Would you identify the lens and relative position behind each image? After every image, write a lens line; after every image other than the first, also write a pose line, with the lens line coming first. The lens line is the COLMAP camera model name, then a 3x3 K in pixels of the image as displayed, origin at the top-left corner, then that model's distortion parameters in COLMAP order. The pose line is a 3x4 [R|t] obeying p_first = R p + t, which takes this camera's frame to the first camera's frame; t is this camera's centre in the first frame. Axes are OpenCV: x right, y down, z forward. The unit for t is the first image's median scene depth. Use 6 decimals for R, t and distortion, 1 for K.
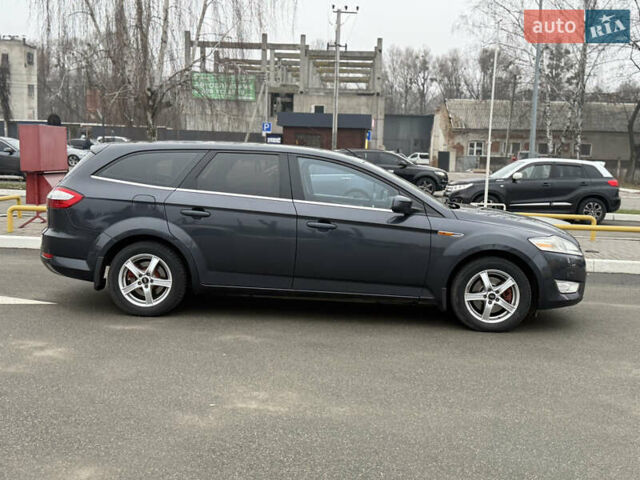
lens RADIAL K [[763.5, 0, 320.0], [0, 763.5, 240.0], [0, 0, 1]] dist [0.212922, -0.501720]
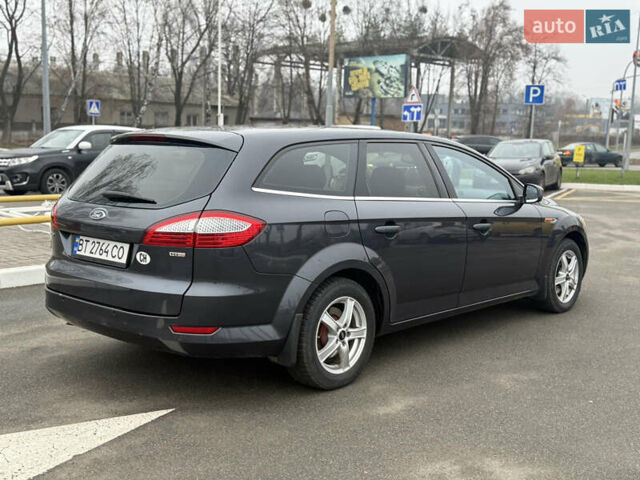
lens RADIAL K [[763.5, 0, 320.0], [0, 763.5, 240.0], [0, 0, 1]] dist [0.212922, -0.501720]
pose [[0.627488, -0.124306, 0.768639, -0.751006], [0.082176, 0.992233, 0.093381, -0.096460], [-0.774277, 0.004569, 0.632830, 0.585005]]
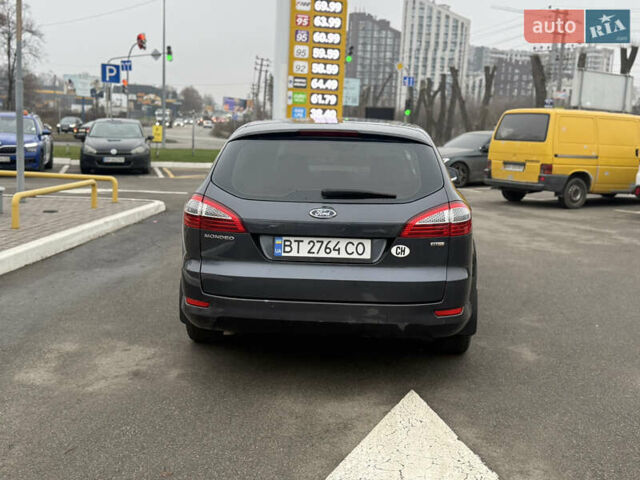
lens RADIAL K [[763.5, 0, 320.0], [0, 763.5, 240.0], [0, 0, 1]] dist [0.212922, -0.501720]
pose [[-0.004816, -0.179253, 0.983791, -0.985782], [0.073205, 0.981100, 0.179121, -0.162329], [-0.997305, 0.072881, 0.008397, 1.129758]]
